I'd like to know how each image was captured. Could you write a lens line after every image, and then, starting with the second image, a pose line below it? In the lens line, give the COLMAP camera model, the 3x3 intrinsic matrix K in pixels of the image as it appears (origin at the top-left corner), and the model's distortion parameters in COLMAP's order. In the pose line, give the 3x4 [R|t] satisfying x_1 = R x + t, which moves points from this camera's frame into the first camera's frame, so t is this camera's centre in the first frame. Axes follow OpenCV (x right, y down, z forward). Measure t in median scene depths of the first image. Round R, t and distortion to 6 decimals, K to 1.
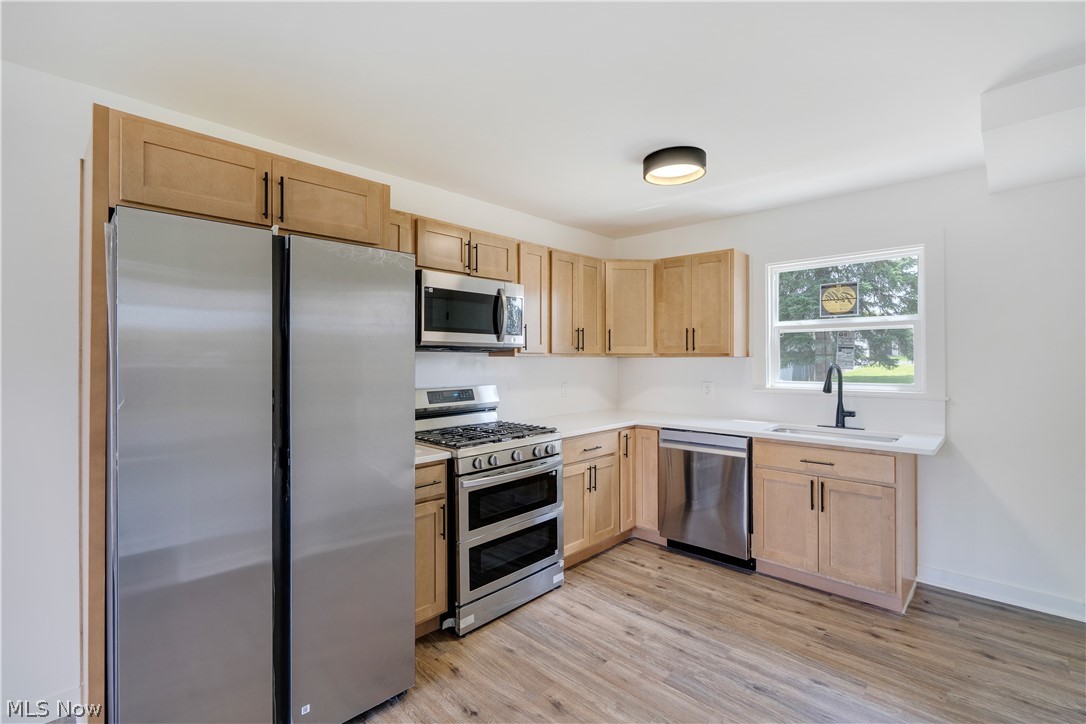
lens RADIAL K [[495.4, 0, 541.3], [0, 495.4, 356.4], [0, 0, 1]] dist [0.001343, 0.000628]
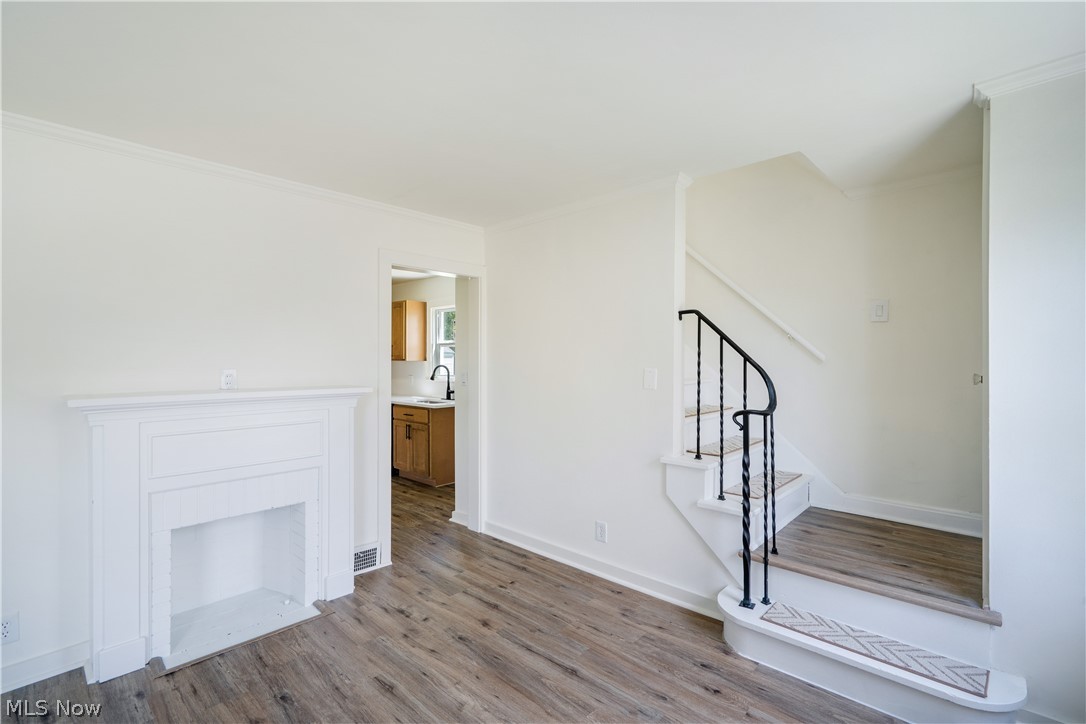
lens RADIAL K [[495.4, 0, 538.7], [0, 495.4, 369.5], [0, 0, 1]] dist [0.001343, 0.000628]
pose [[0.999977, 0.005500, 0.004060, 1.070650], [-0.005600, 0.999665, 0.025278, -0.019399], [-0.003919, -0.025300, 0.999672, -0.968577]]
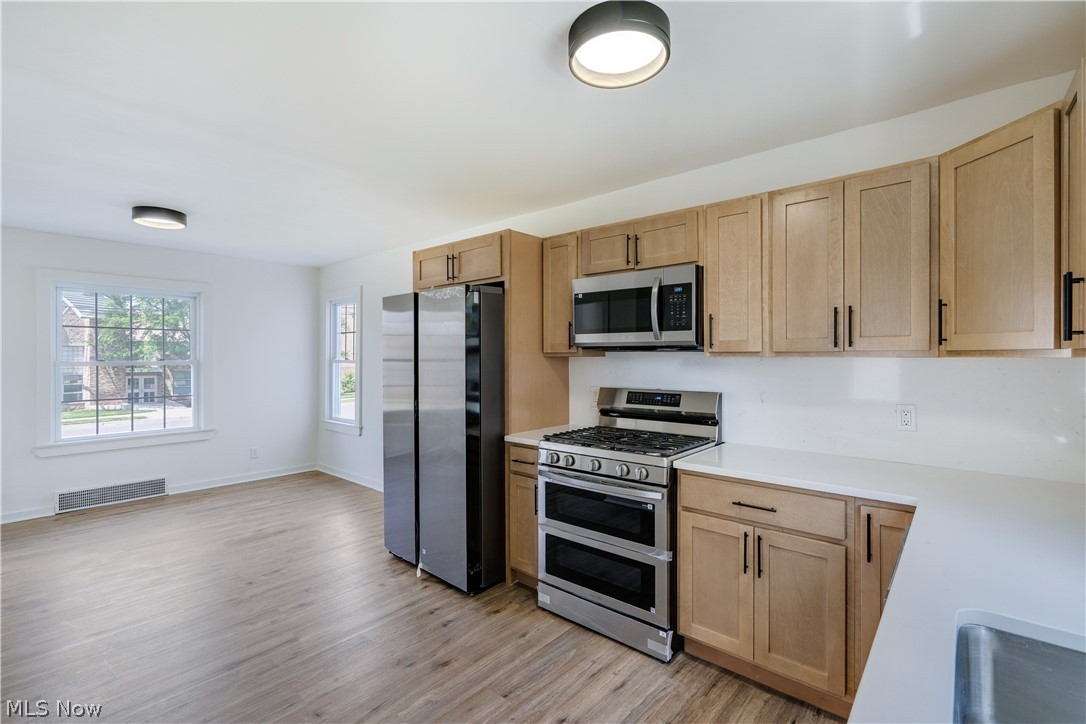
lens RADIAL K [[495.4, 0, 536.3], [0, 495.4, 358.9], [0, 0, 1]] dist [0.001343, 0.000628]
pose [[0.032694, 0.004624, -0.999455, 0.817614], [0.002657, 0.999985, 0.004713, -0.000636], [0.999462, -0.002809, 0.032682, 0.821004]]
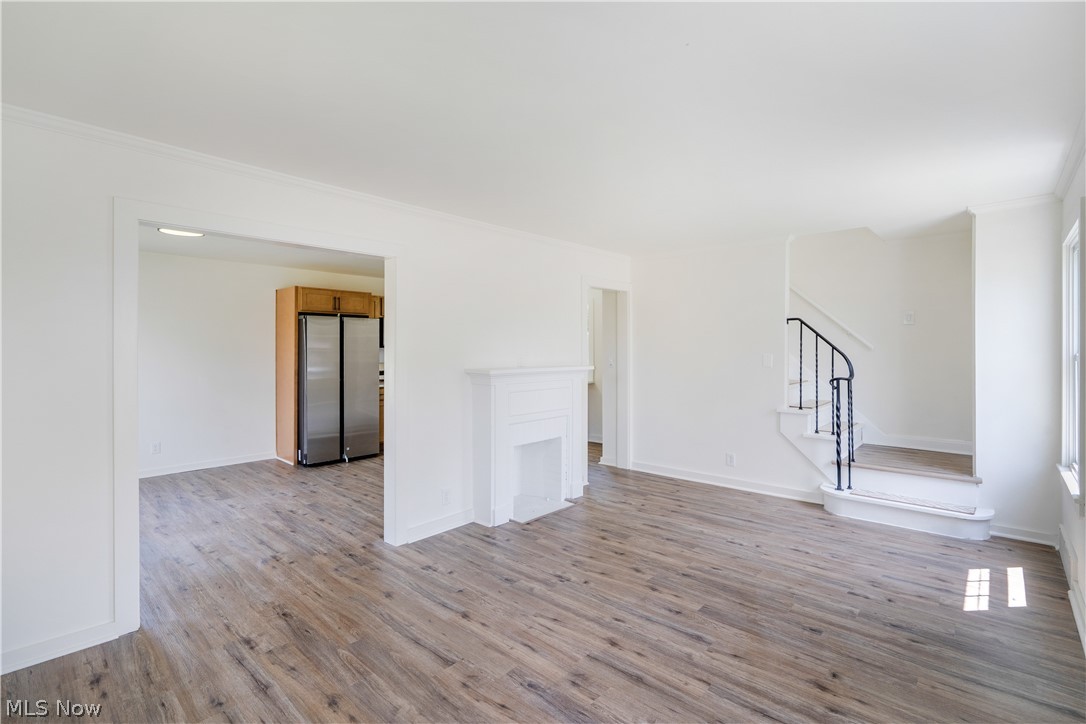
lens RADIAL K [[495.4, 0, 540.8], [0, 495.4, 360.6], [0, 0, 1]] dist [0.001343, 0.000628]
pose [[0.999788, 0.002592, 0.020414, 0.496091], [-0.003105, 0.999679, 0.025144, -0.014441], [-0.020343, -0.025202, 0.999475, -1.598061]]
